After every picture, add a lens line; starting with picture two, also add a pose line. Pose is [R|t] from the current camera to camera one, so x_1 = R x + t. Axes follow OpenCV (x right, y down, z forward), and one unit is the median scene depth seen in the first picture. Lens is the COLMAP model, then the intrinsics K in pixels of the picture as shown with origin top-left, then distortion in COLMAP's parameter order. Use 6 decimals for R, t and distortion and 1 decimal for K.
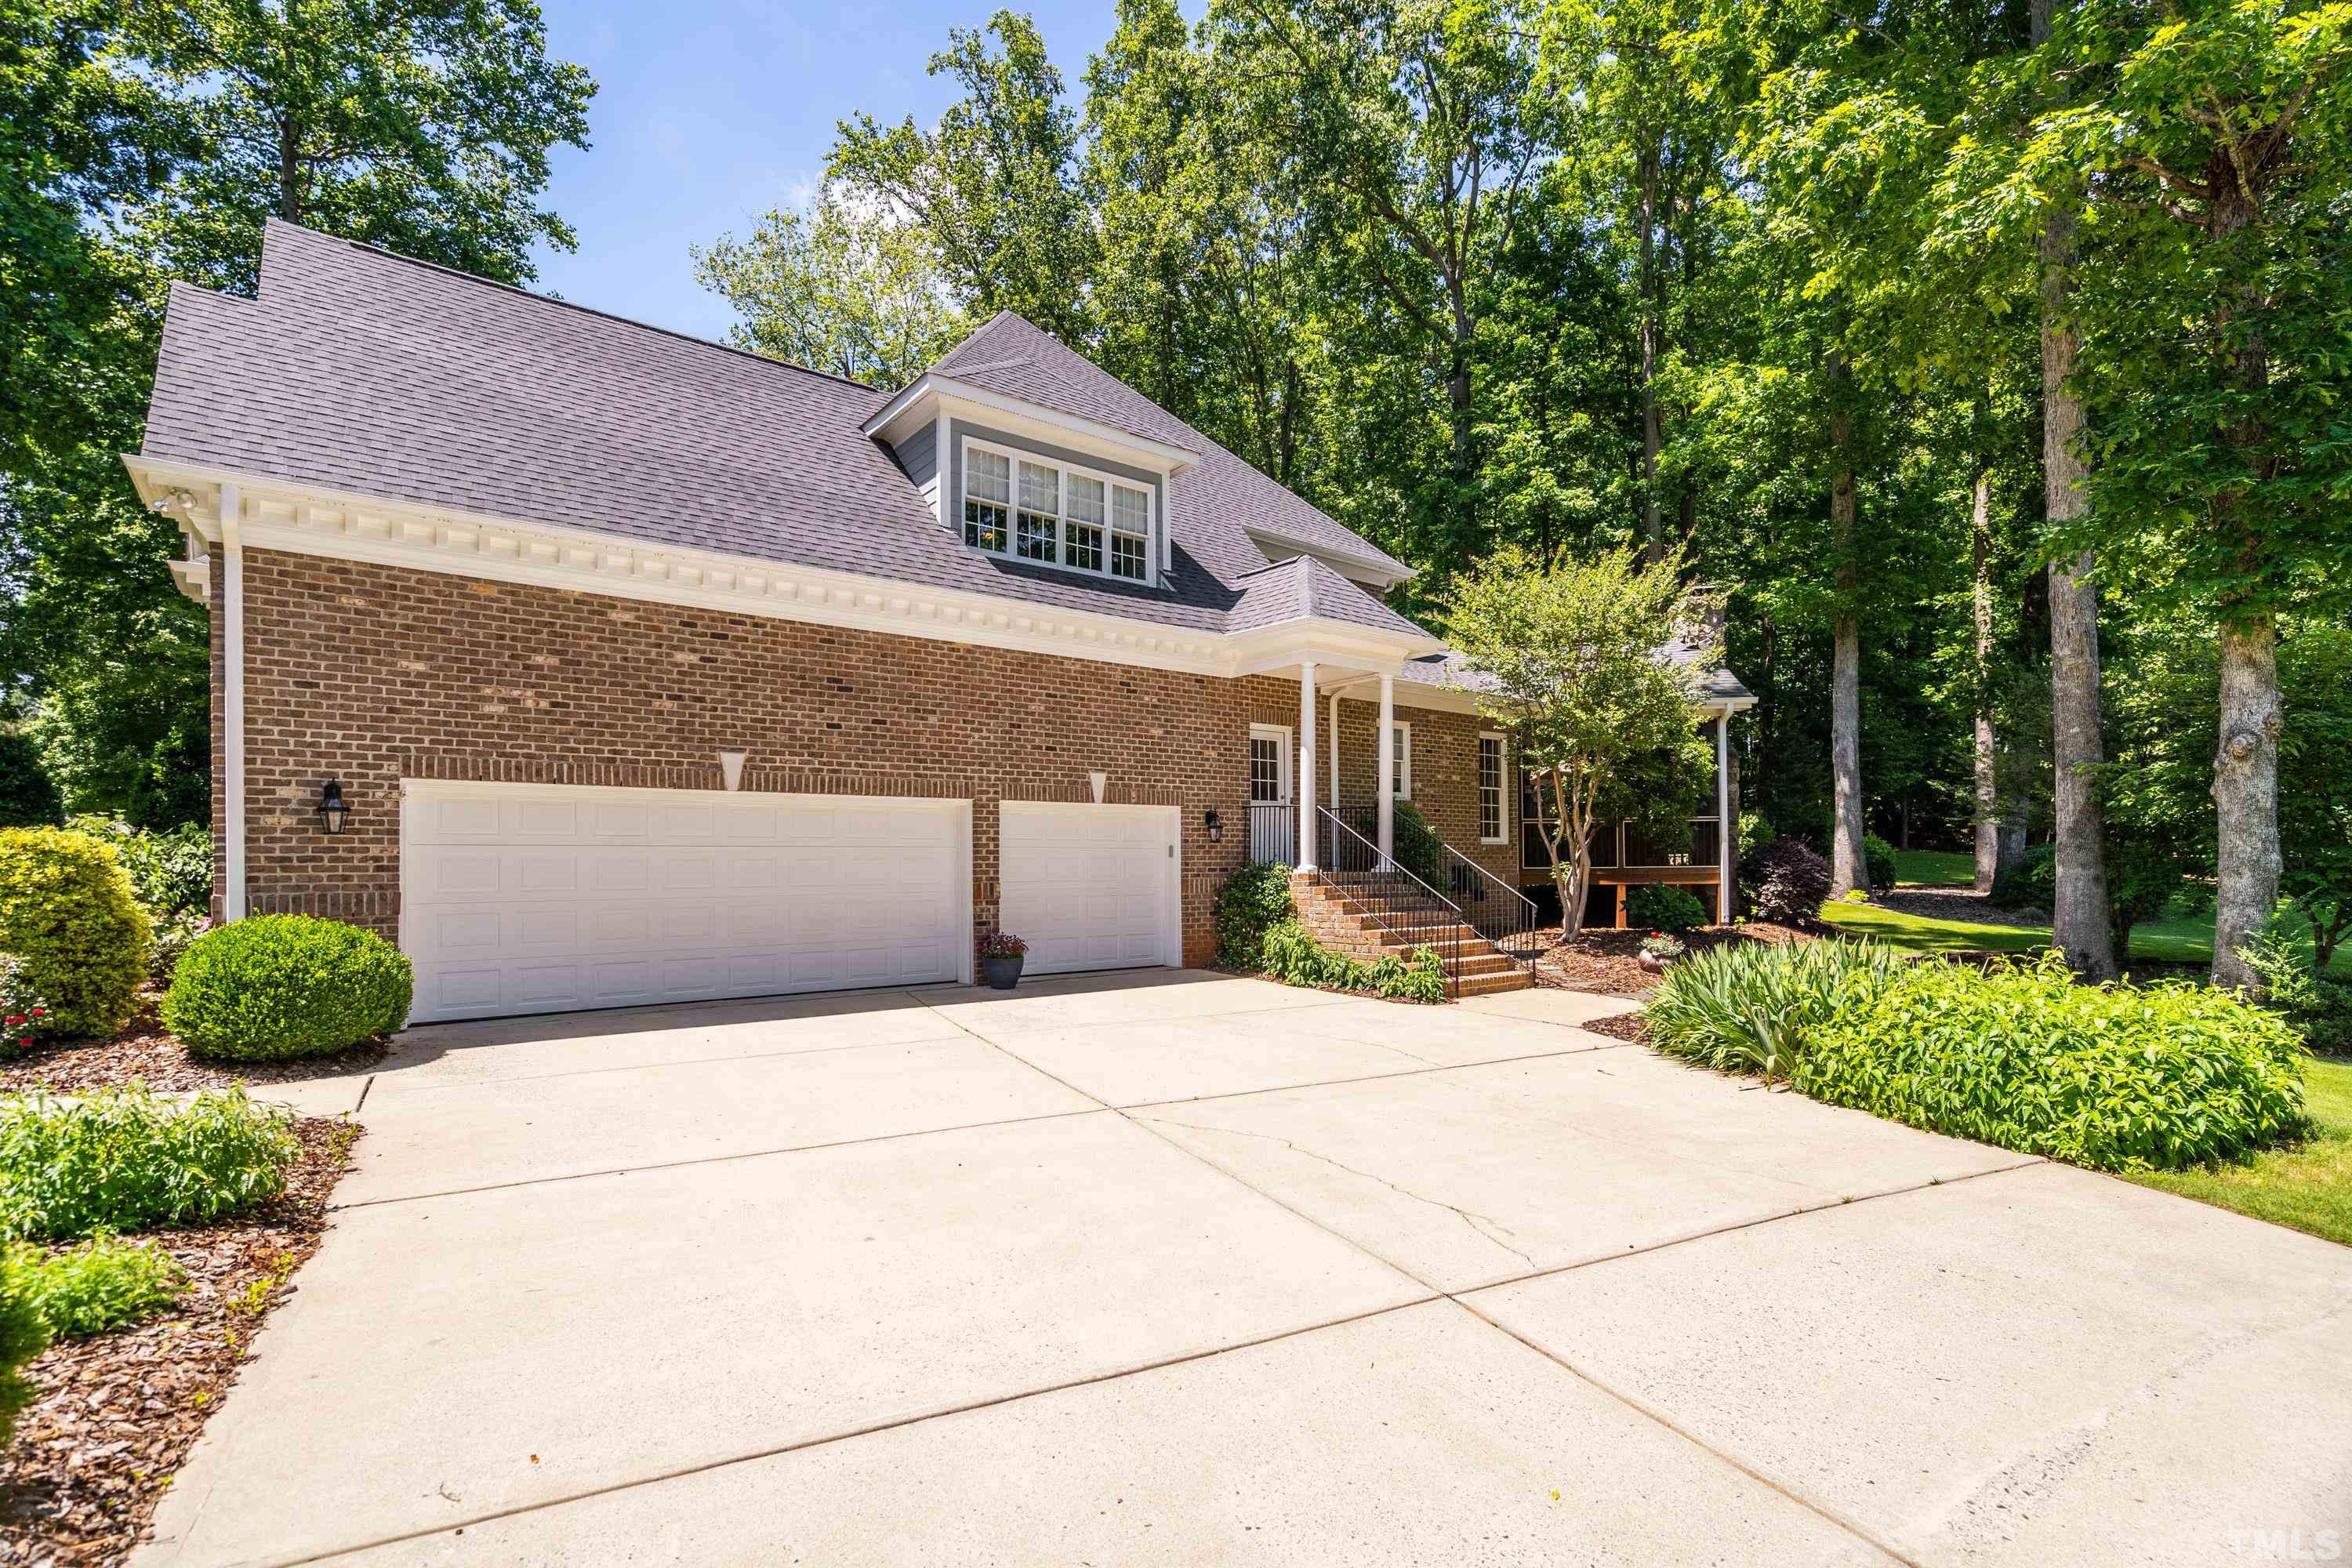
lens RADIAL K [[1071.6, 0, 1193.7], [0, 1071.6, 844.0], [0, 0, 1]] dist [-0.003235, 0.003242]
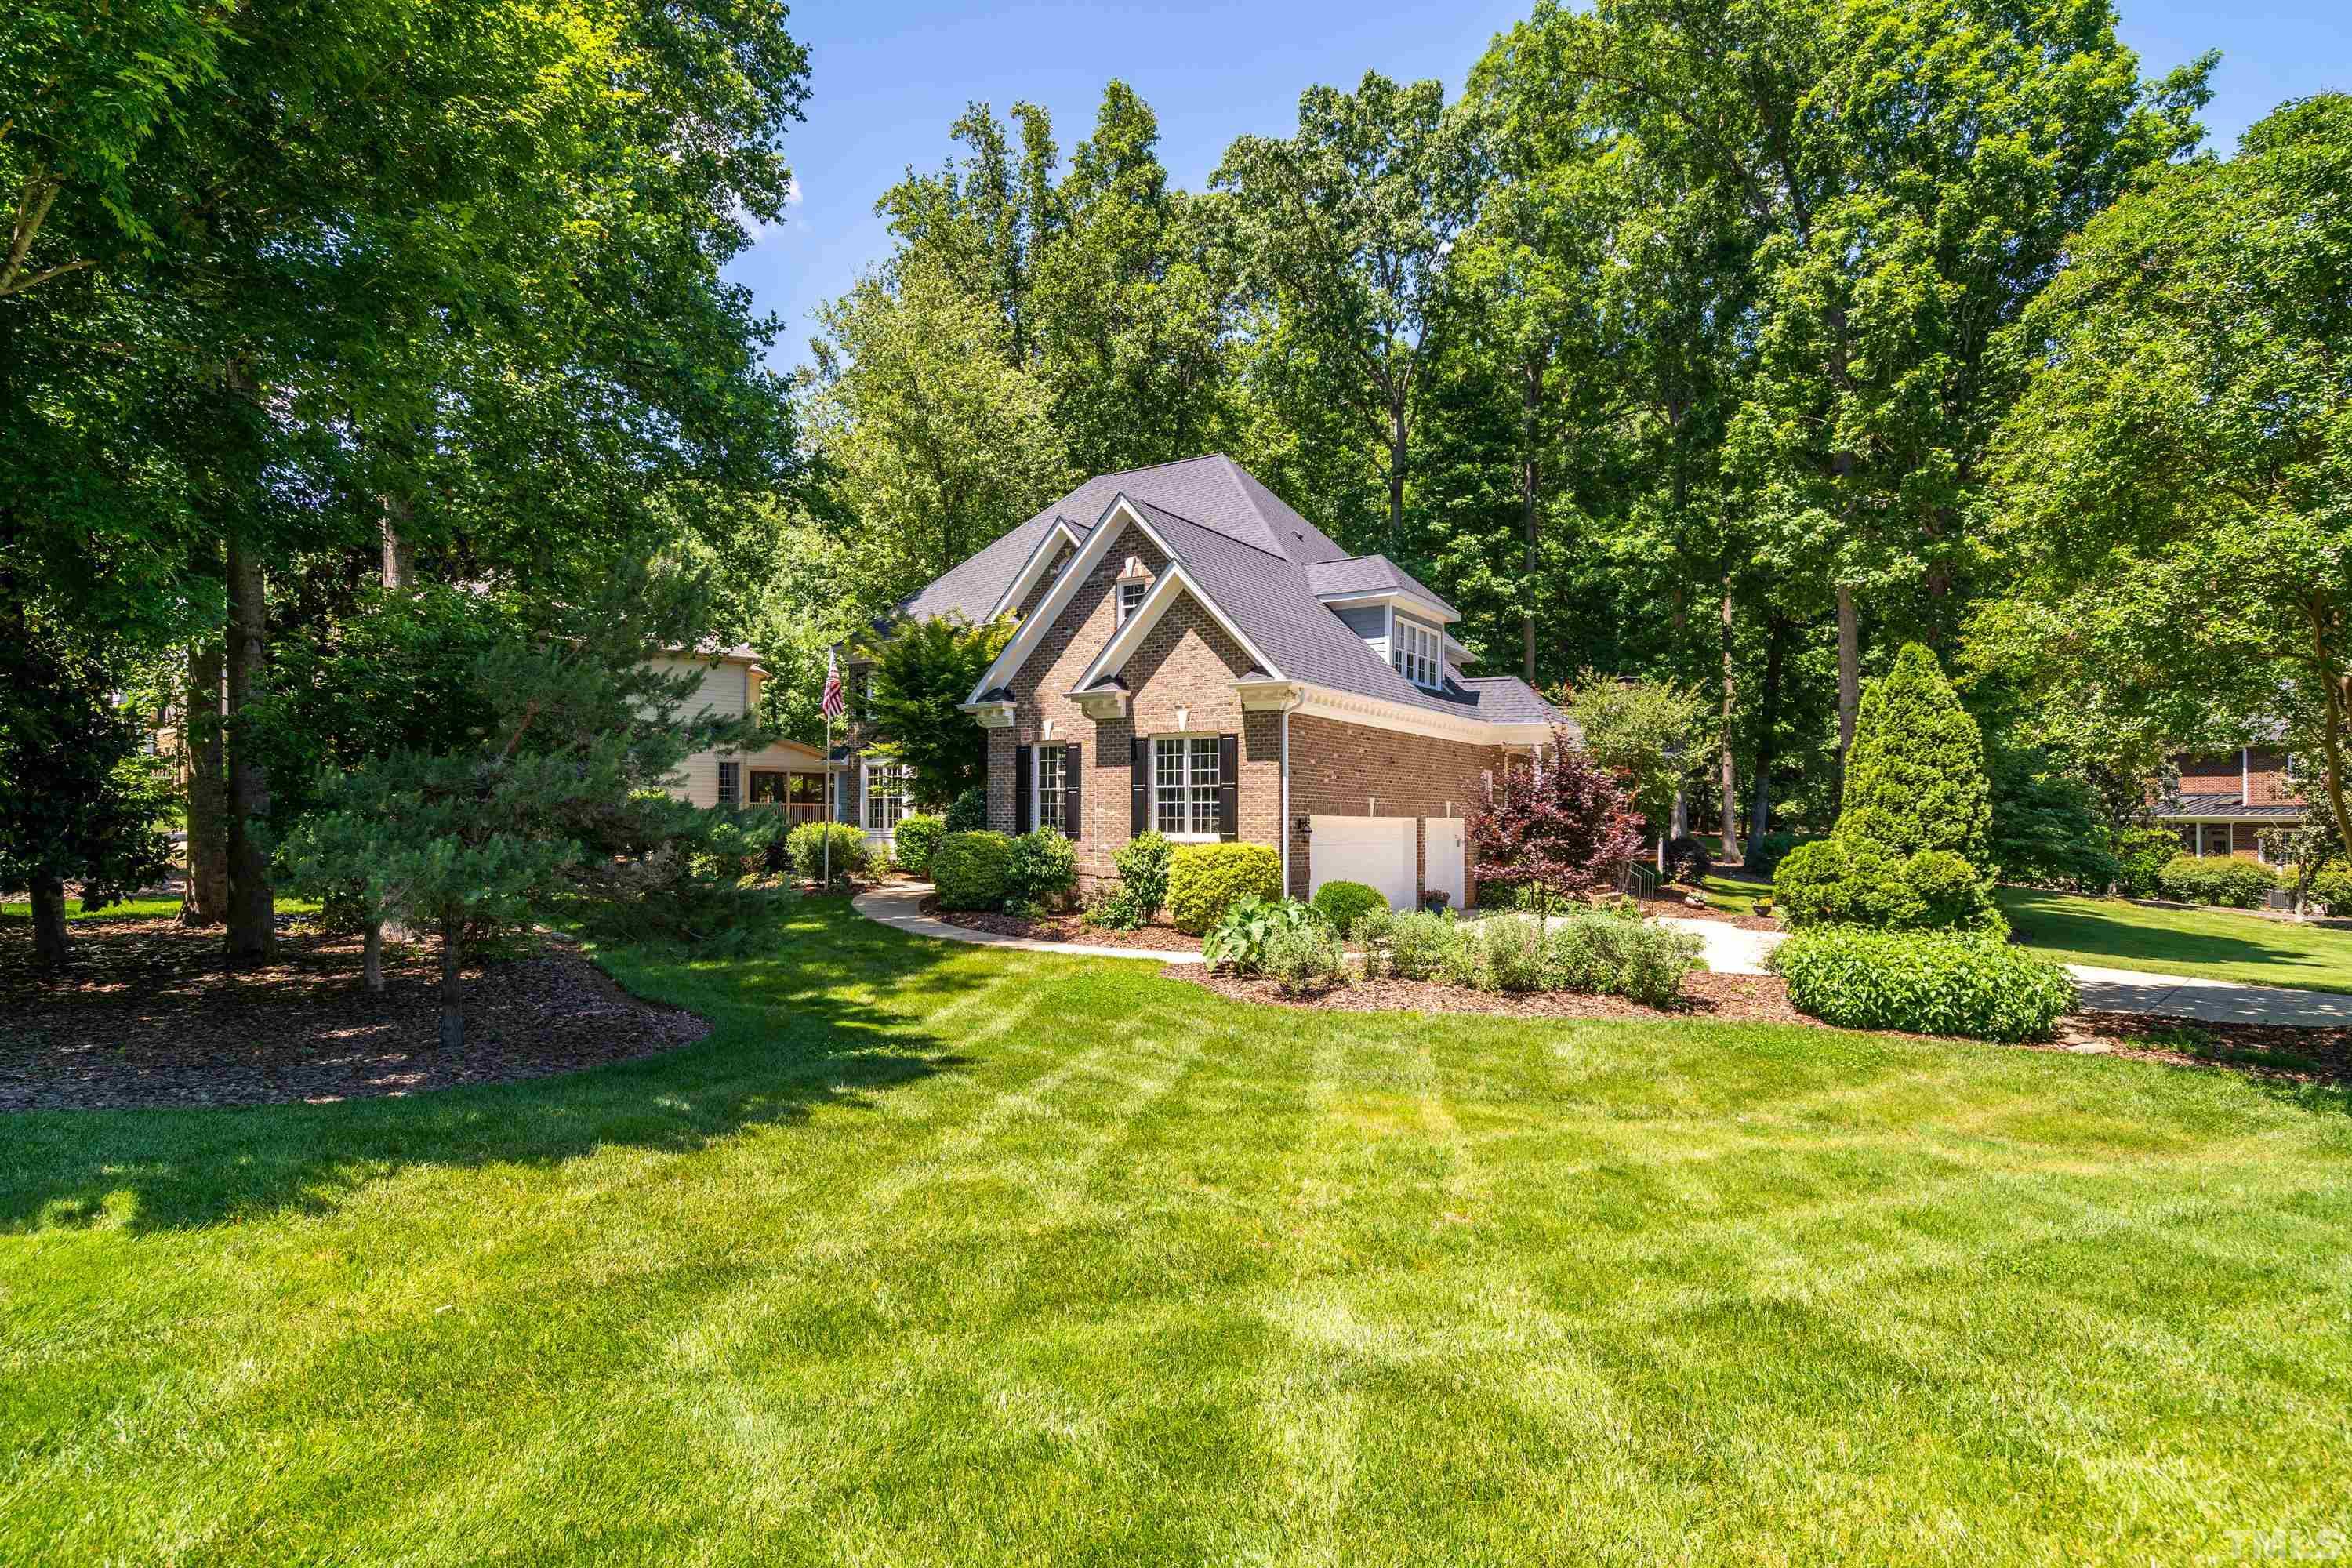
lens RADIAL K [[1200.1, 0, 1178.7], [0, 1200.1, 808.7], [0, 0, 1]] dist [0.001358, -0.000207]
pose [[0.946367, 0.013032, 0.322829, -1.168555], [-0.013990, 0.999902, 0.000647, -0.047868], [-0.322789, -0.005129, 0.946457, -0.772778]]
